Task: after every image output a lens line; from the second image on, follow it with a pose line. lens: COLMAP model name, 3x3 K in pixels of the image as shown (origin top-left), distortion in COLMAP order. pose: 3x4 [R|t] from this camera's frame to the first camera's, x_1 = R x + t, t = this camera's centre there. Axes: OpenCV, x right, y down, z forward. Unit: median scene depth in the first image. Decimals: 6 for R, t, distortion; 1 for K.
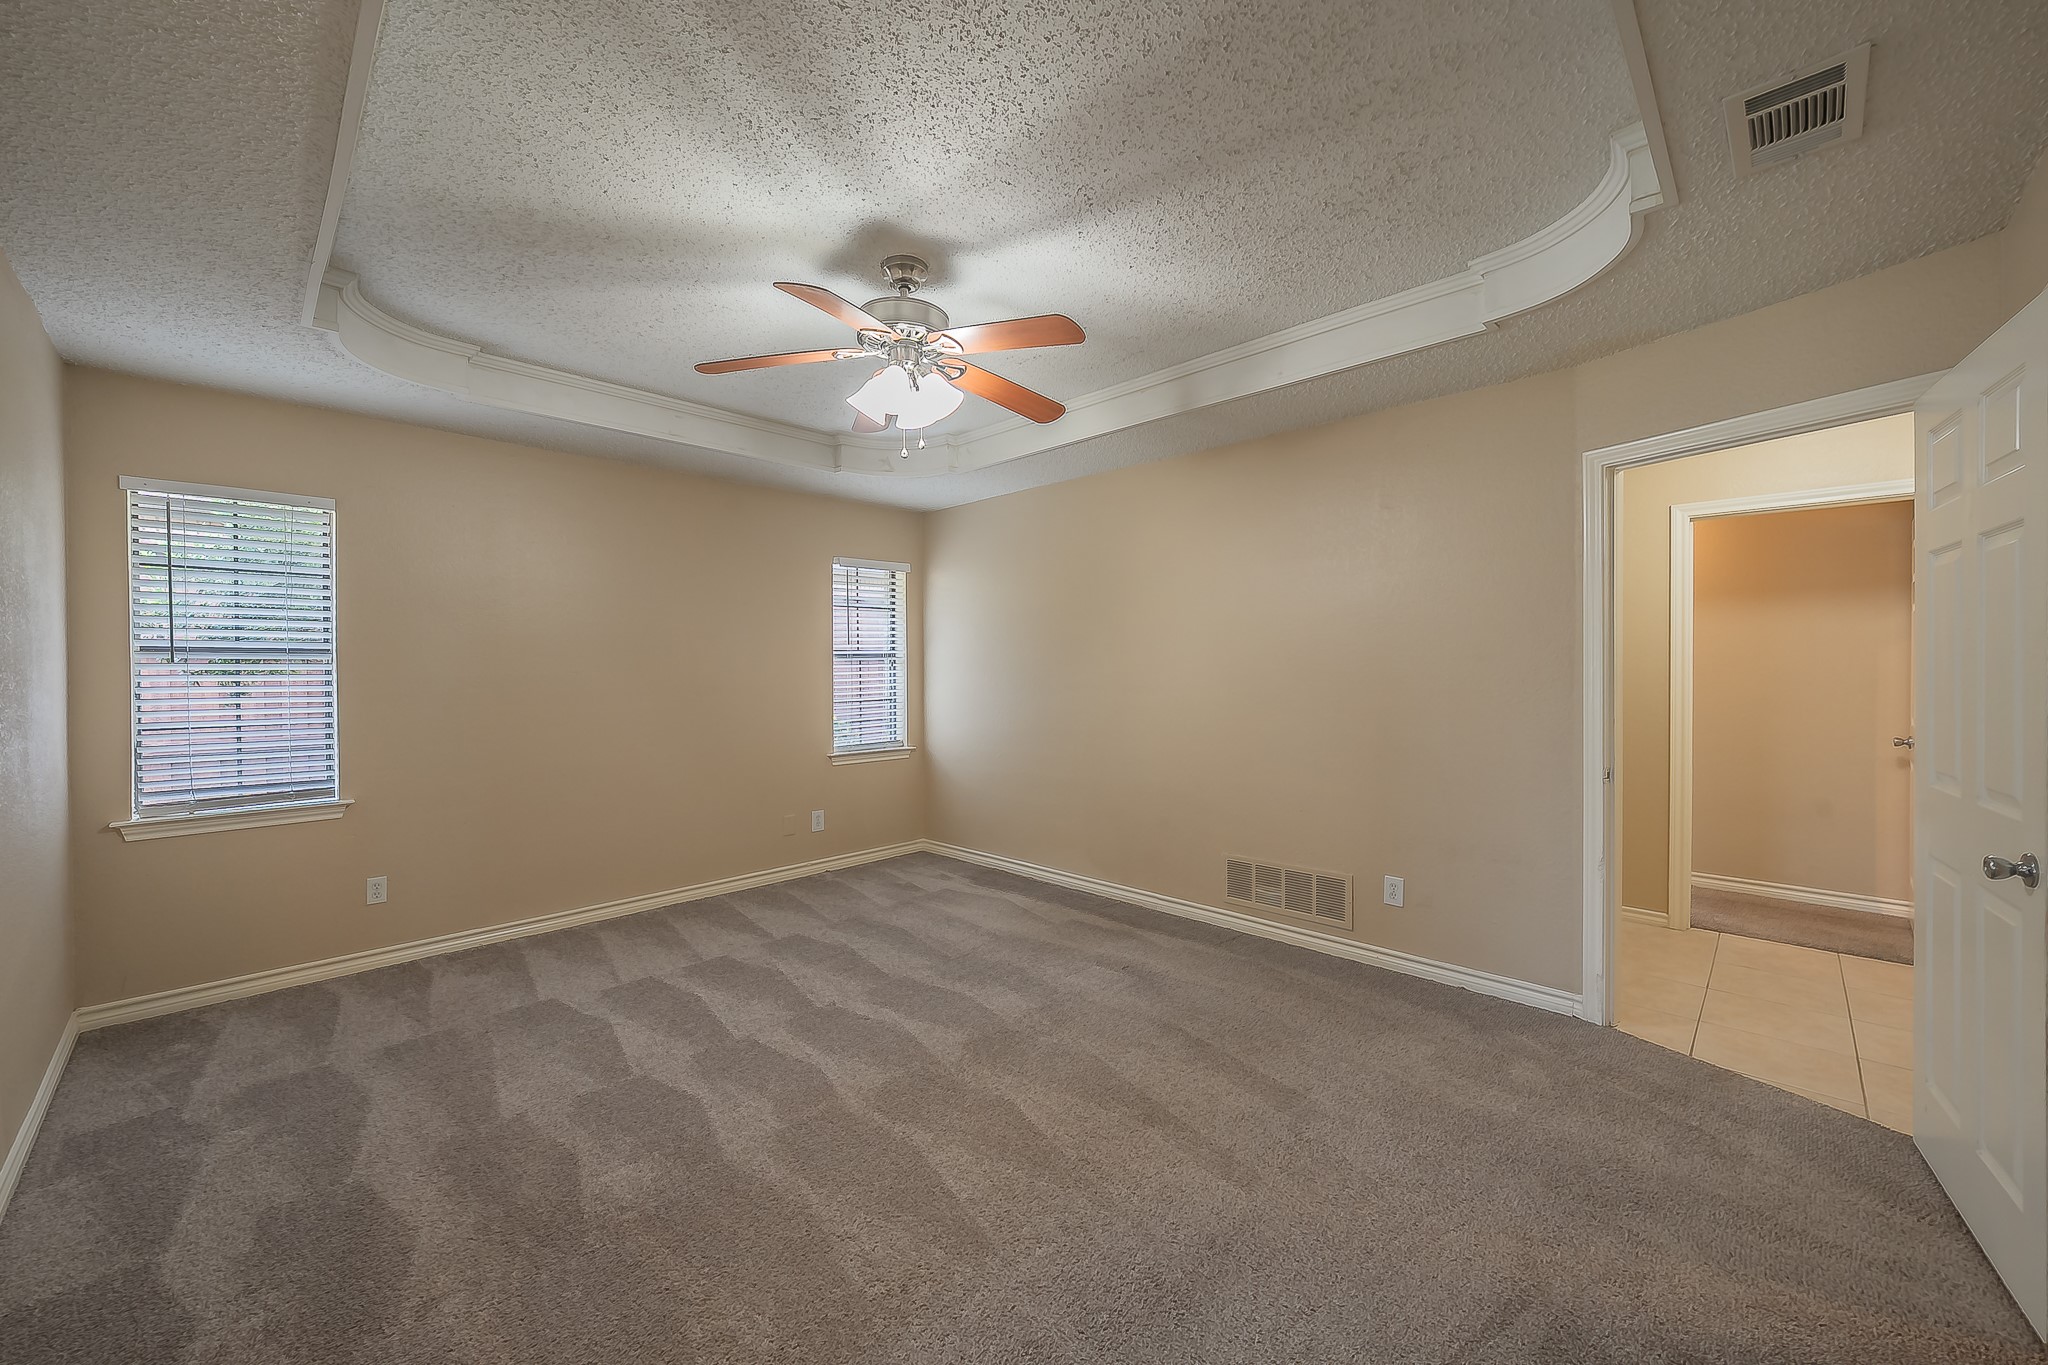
lens RADIAL K [[779.3, 0, 1027.0], [0, 779.3, 682.0], [0, 0, 1]] dist [0.000621, -0.000018]
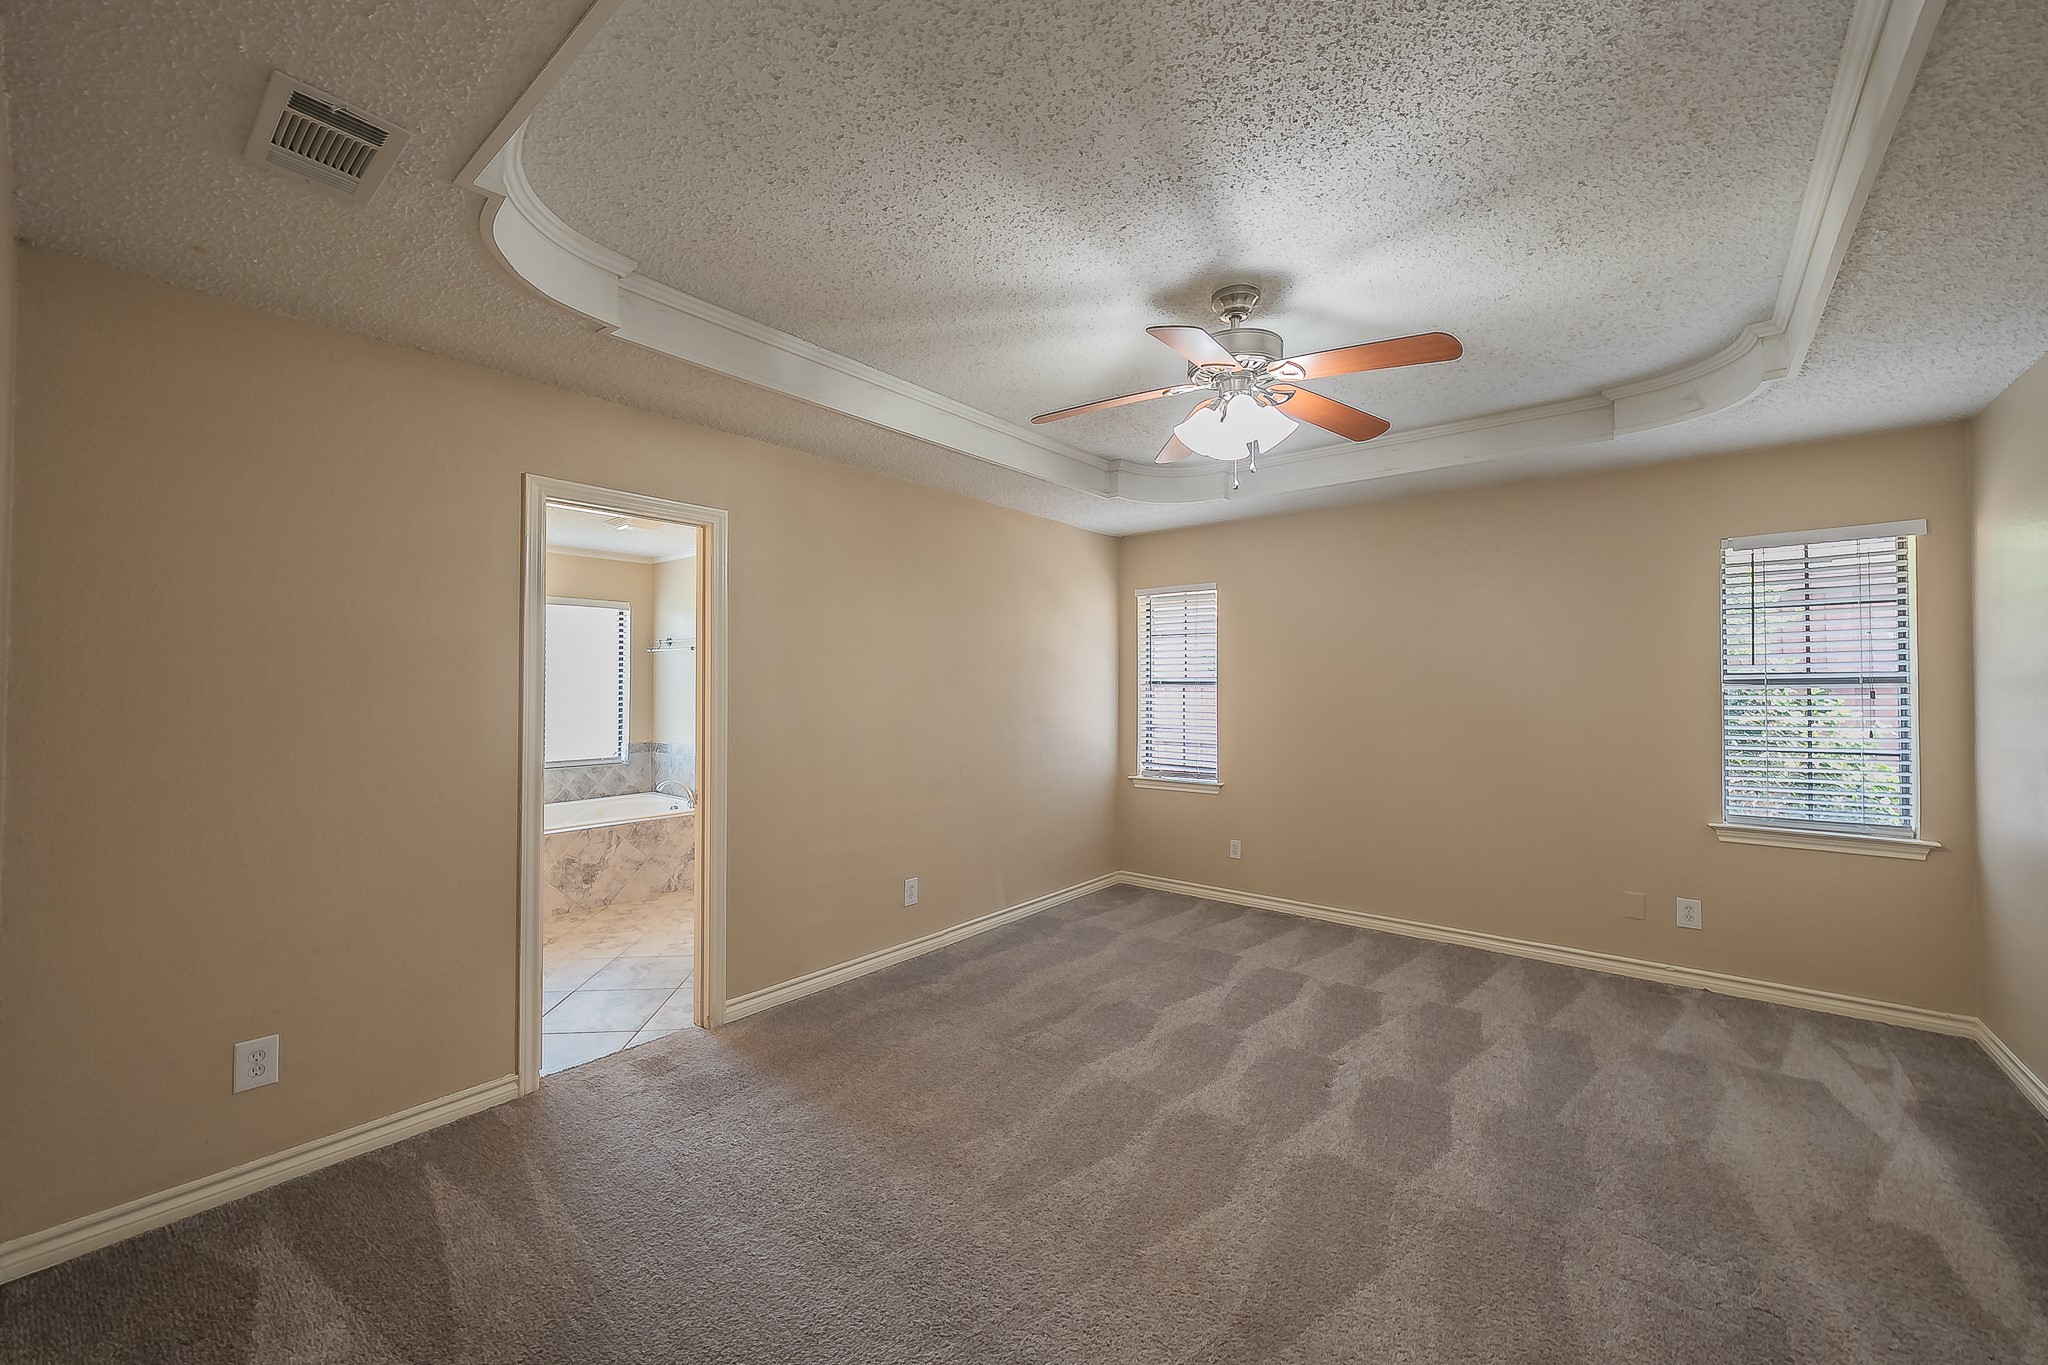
lens RADIAL K [[796.5, 0, 1020.1], [0, 796.5, 680.7], [0, 0, 1]] dist [0.000426, 0.000092]
pose [[0.093005, -0.004311, -0.995656, 0.596641], [-0.023902, 0.999693, -0.006561, -0.023386], [0.995379, 0.024408, 0.092874, 0.470602]]
